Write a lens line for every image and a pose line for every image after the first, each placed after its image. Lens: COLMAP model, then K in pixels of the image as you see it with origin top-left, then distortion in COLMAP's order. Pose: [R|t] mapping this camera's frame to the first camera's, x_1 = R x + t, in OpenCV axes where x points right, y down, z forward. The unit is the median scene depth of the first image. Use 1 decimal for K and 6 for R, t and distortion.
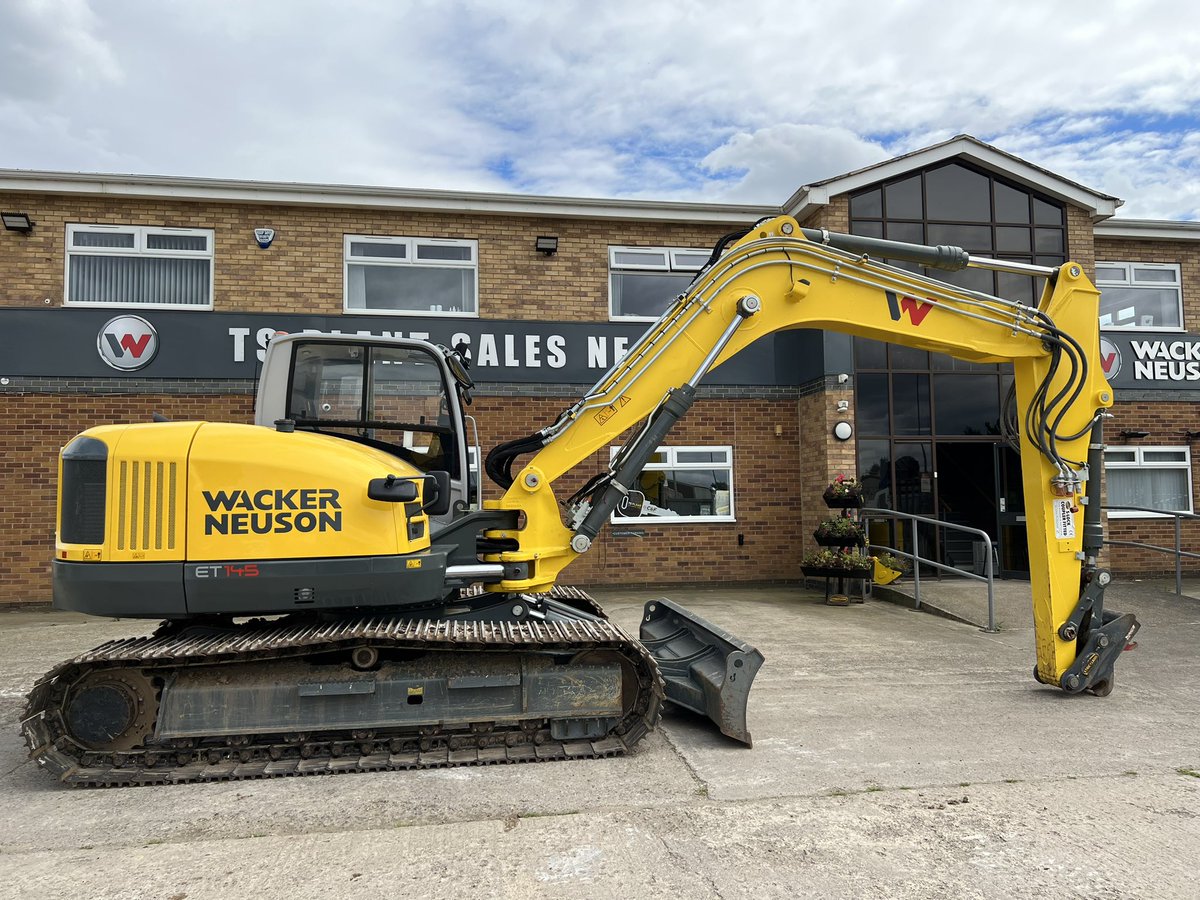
lens RADIAL K [[912.1, 0, 606.1], [0, 912.1, 455.5], [0, 0, 1]] dist [0.045579, -0.058451]
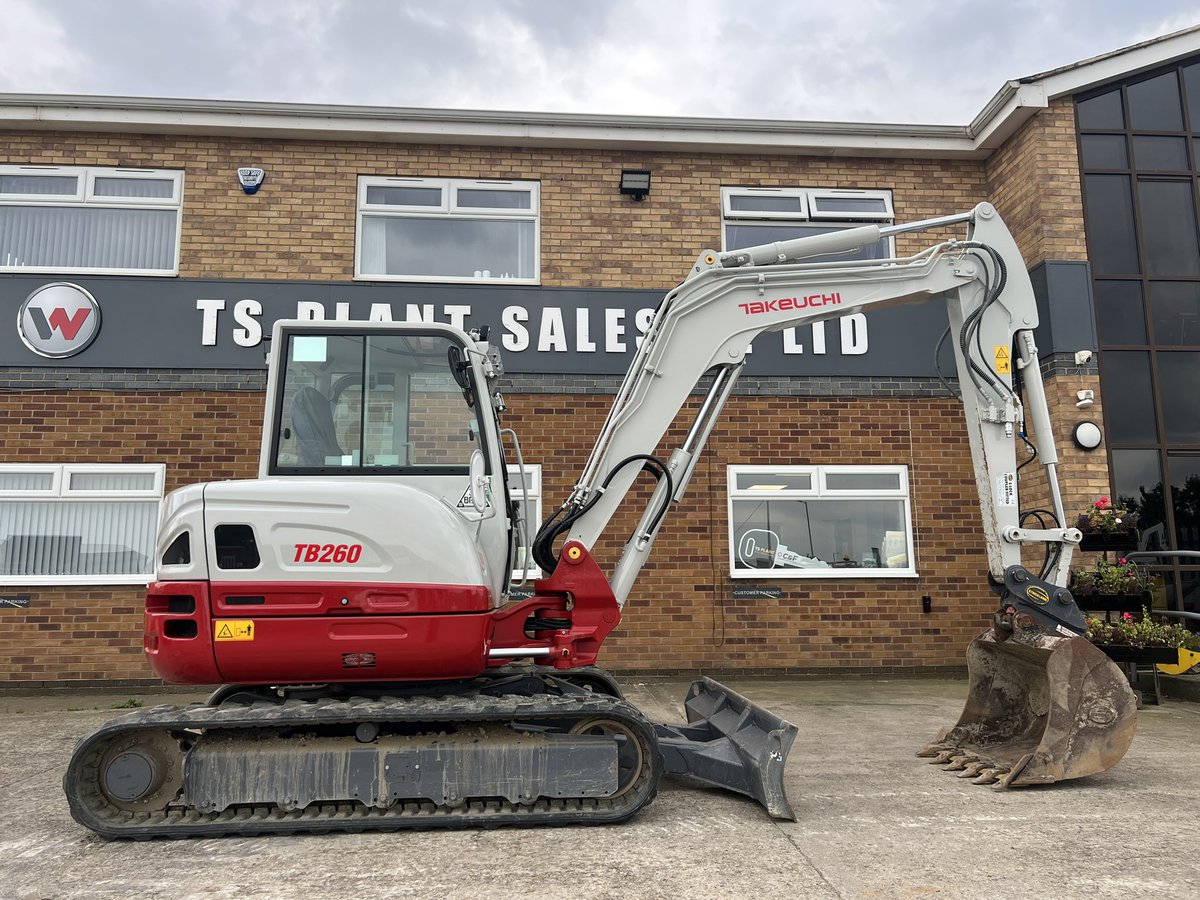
lens RADIAL K [[912.1, 0, 602.2], [0, 912.1, 450.4], [0, 0, 1]] dist [0.045579, -0.058451]
pose [[0.995697, -0.009311, -0.092200, -0.026681], [0.000127, 0.995076, -0.099115, 0.048139], [0.092669, 0.098677, 0.990795, 0.311026]]
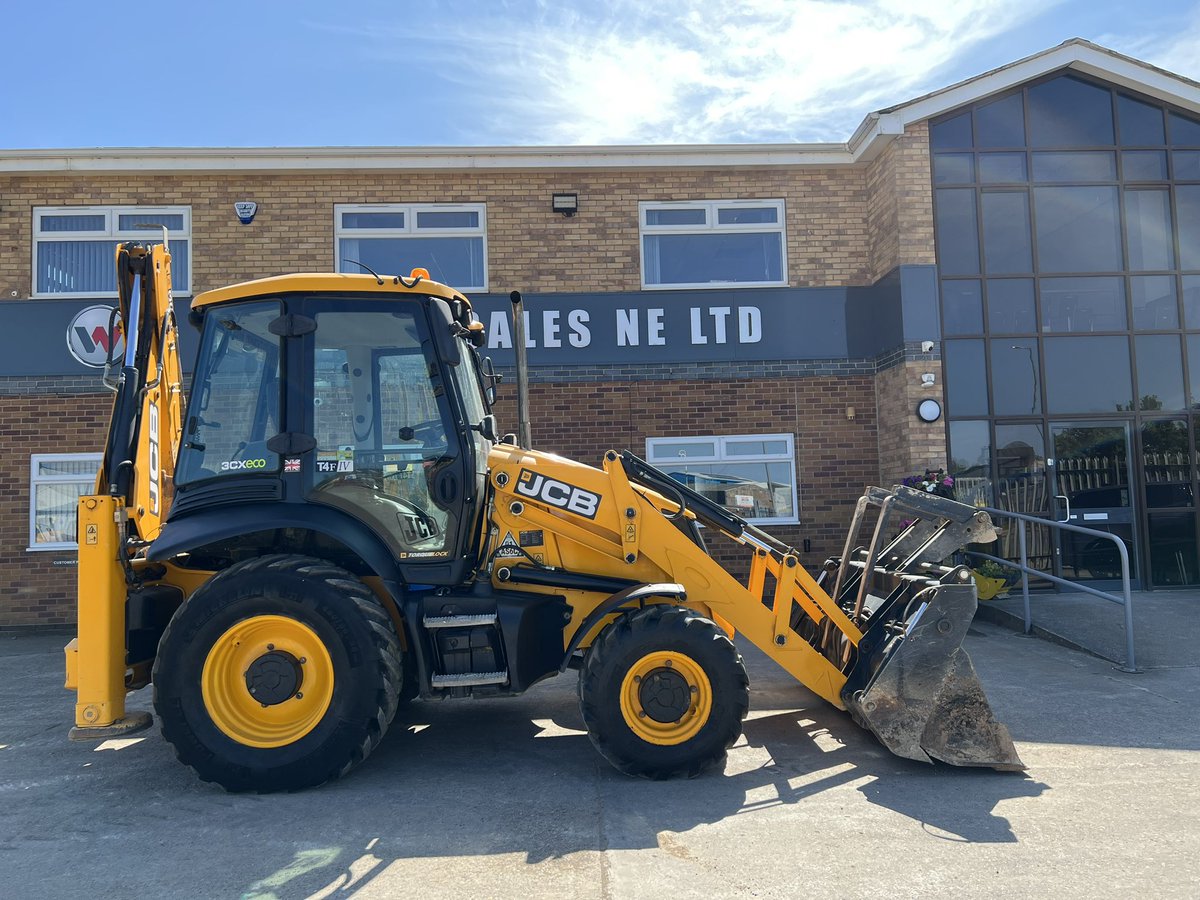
lens RADIAL K [[912.1, 0, 600.4], [0, 912.1, 453.6], [0, 0, 1]] dist [0.045579, -0.058451]
pose [[0.992844, -0.025027, -0.116764, 0.062525], [0.024948, 0.999686, -0.002139, 0.005475], [0.116781, -0.000789, 0.993157, 0.155419]]
